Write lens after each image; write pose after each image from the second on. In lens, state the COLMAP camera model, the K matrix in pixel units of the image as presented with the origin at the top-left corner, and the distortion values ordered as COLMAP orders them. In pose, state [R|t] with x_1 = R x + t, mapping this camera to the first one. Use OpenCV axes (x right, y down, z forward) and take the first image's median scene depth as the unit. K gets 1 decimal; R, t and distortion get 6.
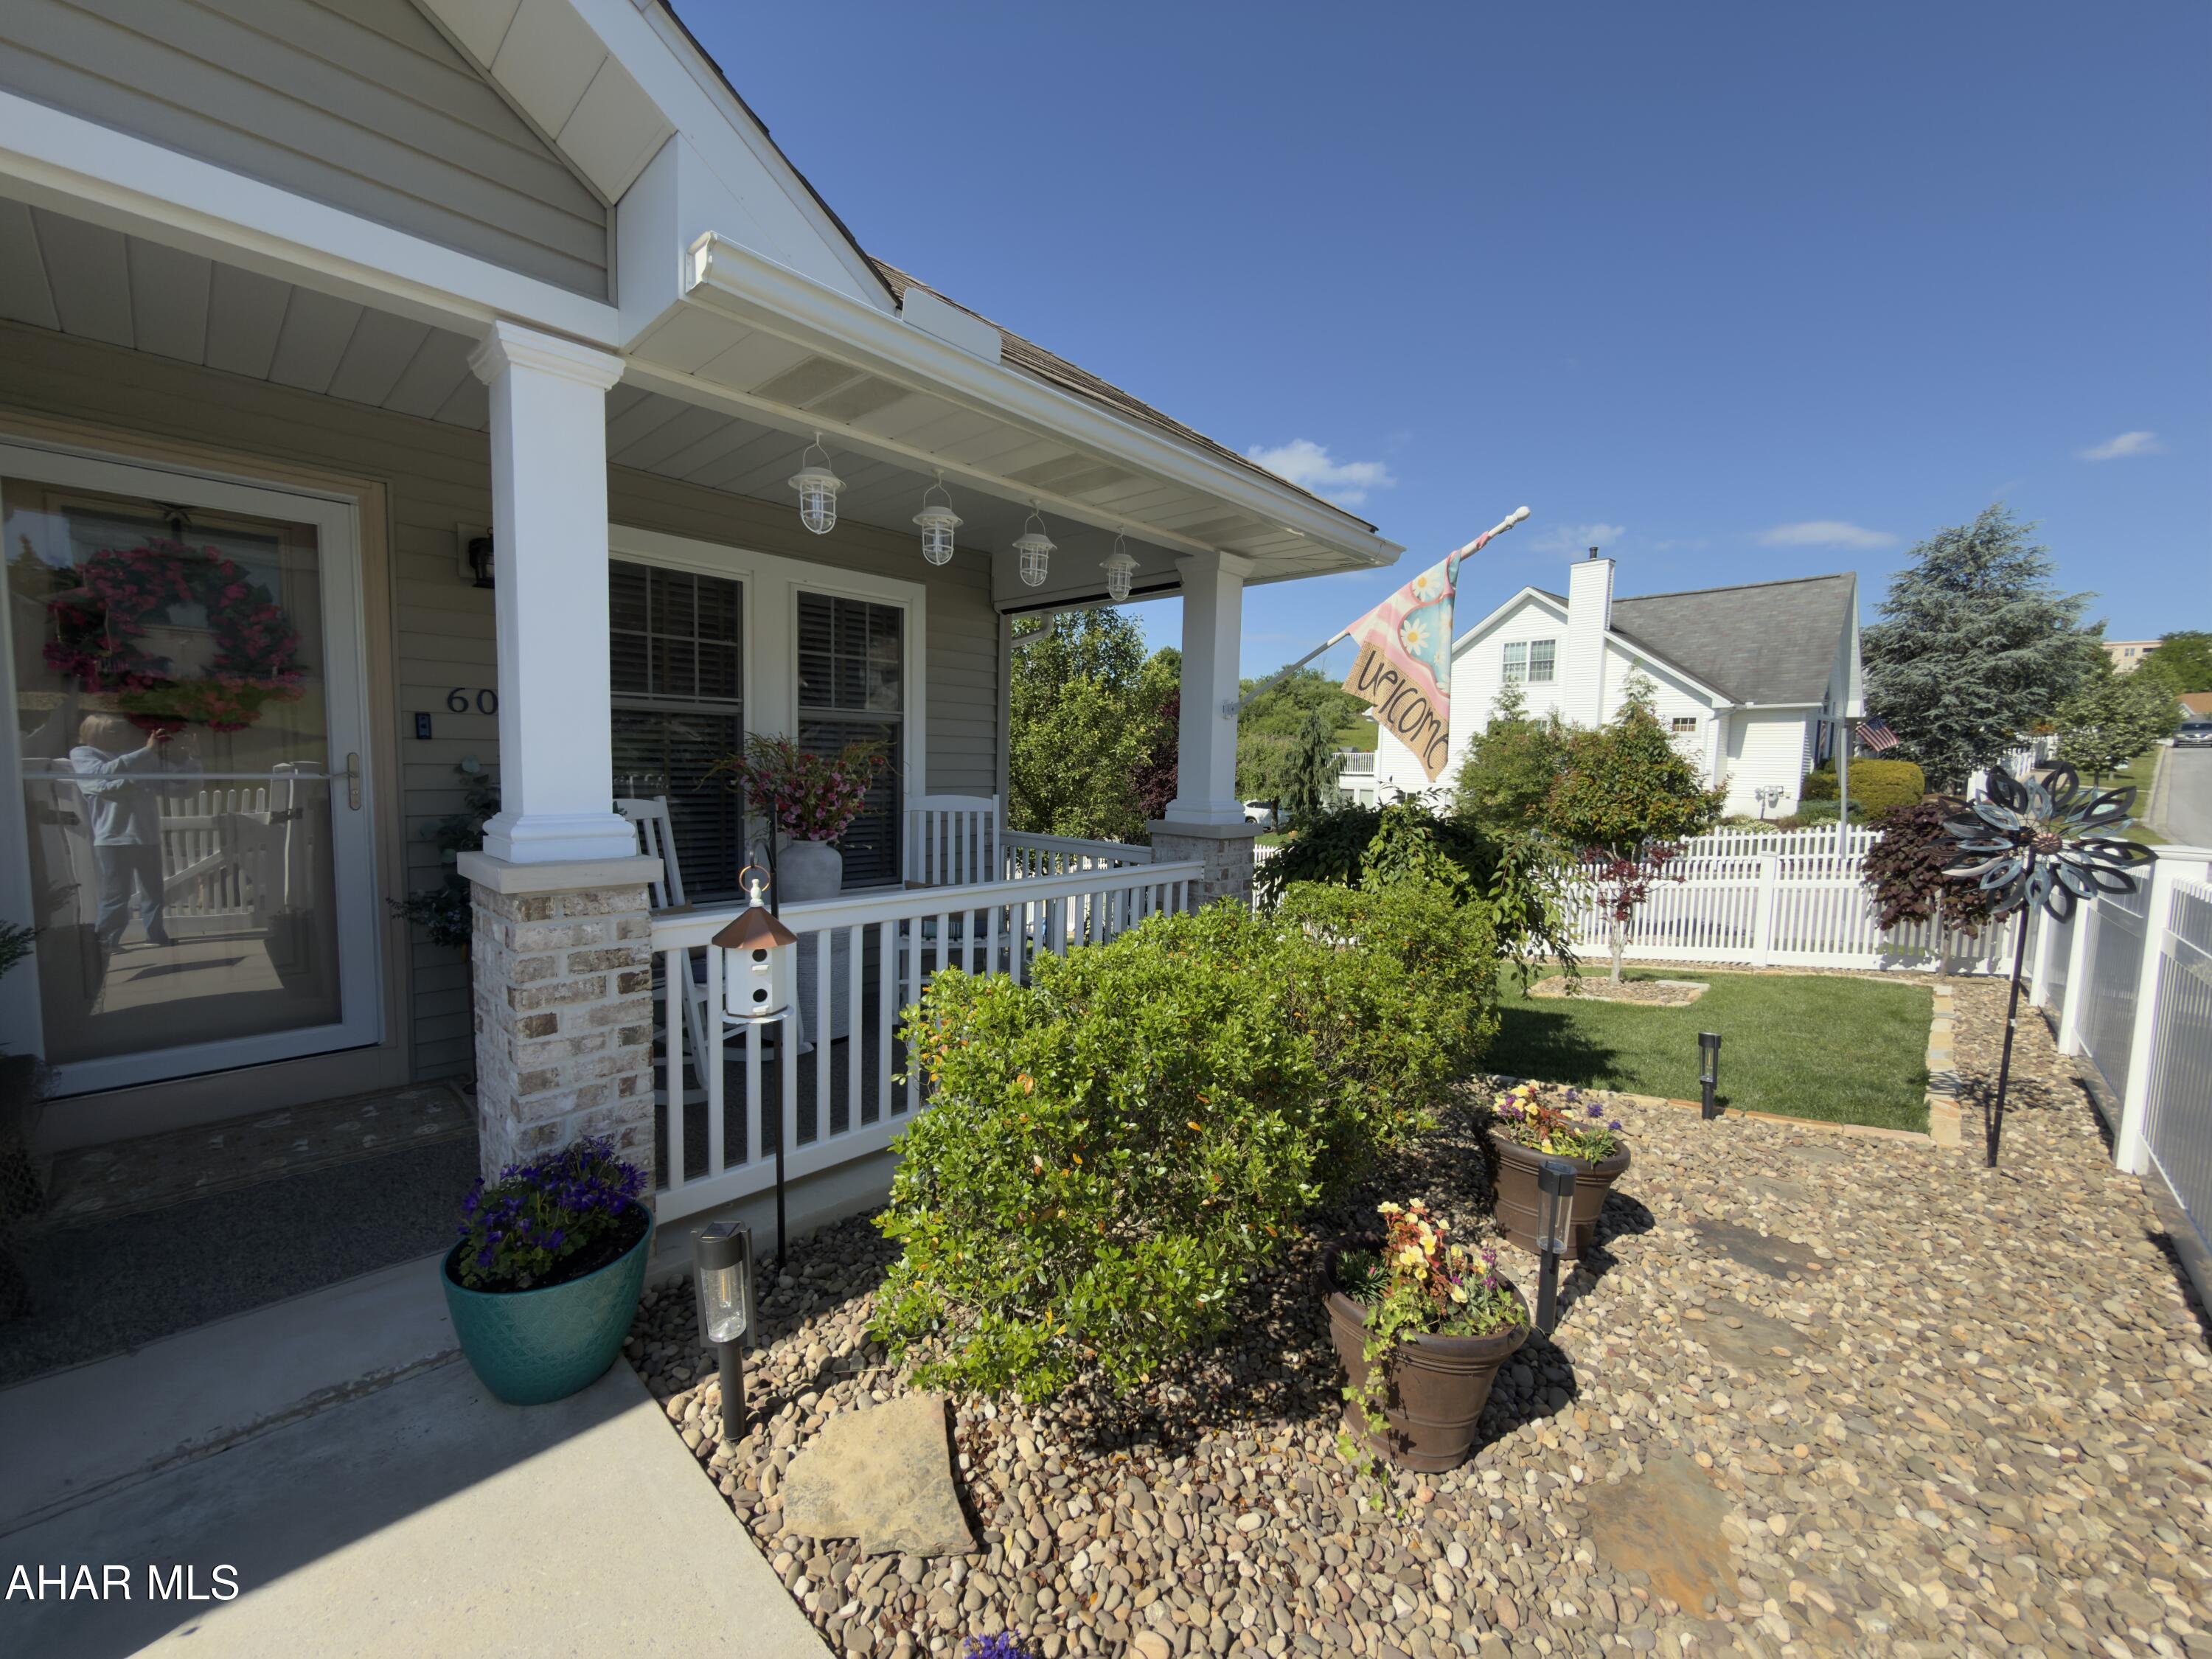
lens RADIAL K [[873.8, 0, 1106.0], [0, 873.8, 829.5], [0, 0, 1]] dist [0.000778, 0.000125]
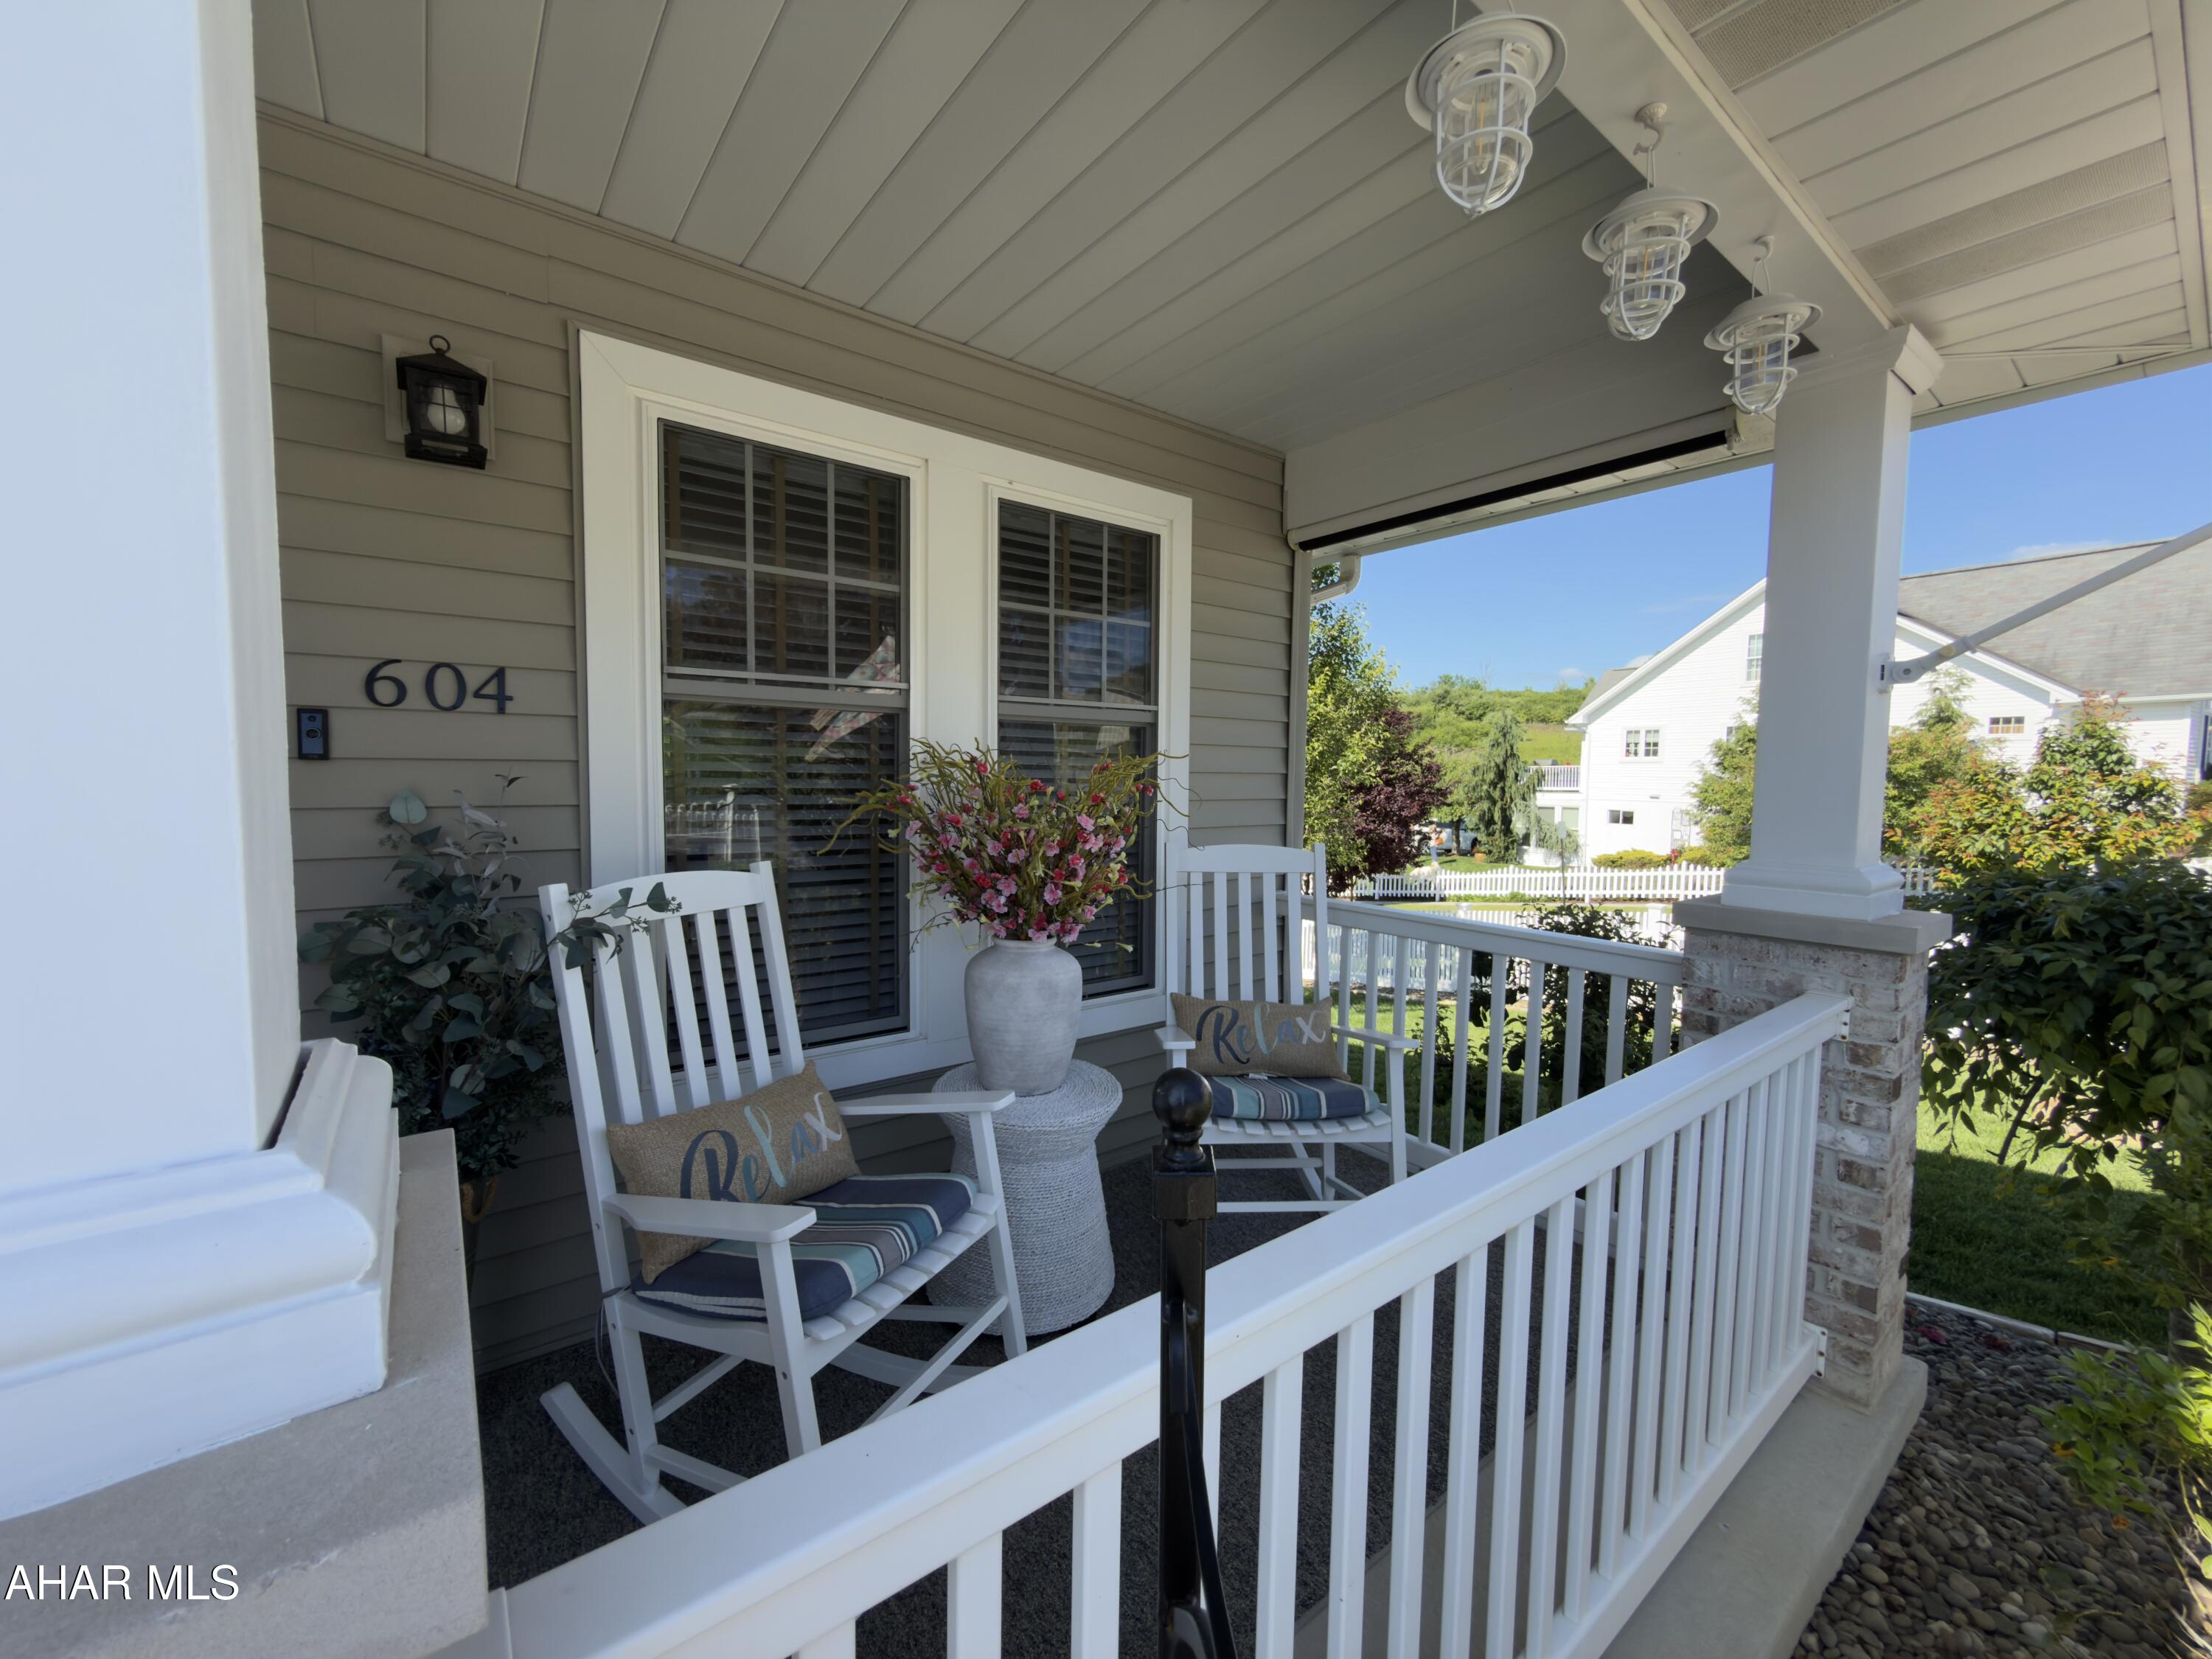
lens RADIAL K [[873.8, 0, 1106.0], [0, 873.8, 829.5], [0, 0, 1]] dist [0.000778, 0.000125]
pose [[0.987632, -0.002607, -0.156766, -0.187645], [-0.000593, 0.999792, -0.020367, -0.039994], [0.156787, 0.020208, 0.987426, 0.432127]]
